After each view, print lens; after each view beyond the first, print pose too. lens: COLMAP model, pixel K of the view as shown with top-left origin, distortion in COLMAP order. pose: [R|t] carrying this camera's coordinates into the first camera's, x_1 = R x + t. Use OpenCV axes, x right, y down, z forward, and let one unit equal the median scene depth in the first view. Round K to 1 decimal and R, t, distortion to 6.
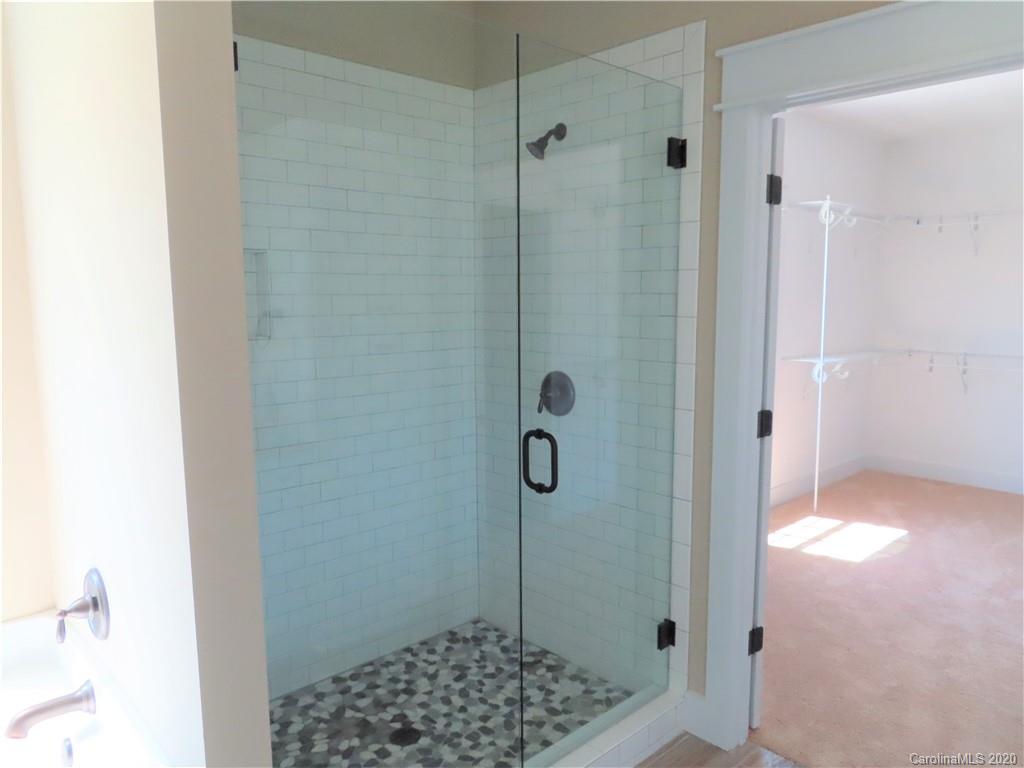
lens RADIAL K [[751.2, 0, 514.4], [0, 751.2, 384.6], [0, 0, 1]] dist [-0.009796, 0.001438]
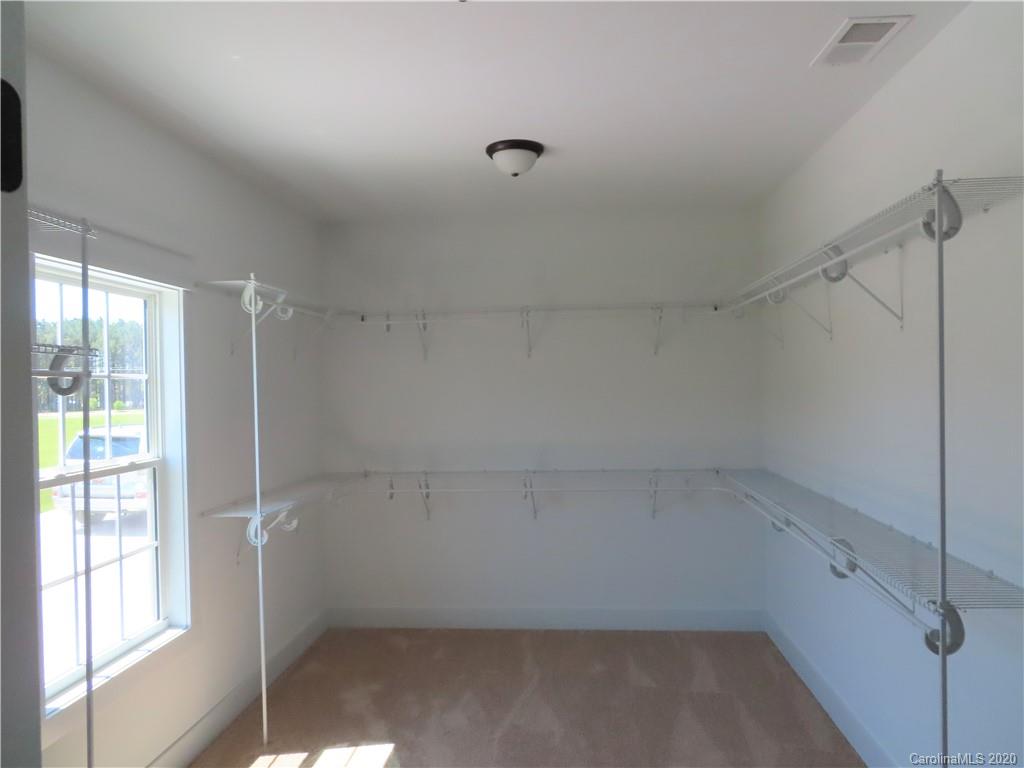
lens RADIAL K [[751.2, 0, 513.7], [0, 751.2, 383.2], [0, 0, 1]] dist [-0.009796, 0.001438]
pose [[0.757048, -0.014520, 0.653198, 0.138696], [0.097228, 0.991125, -0.090654, -0.062197], [-0.646085, 0.132139, 0.751741, 0.316518]]
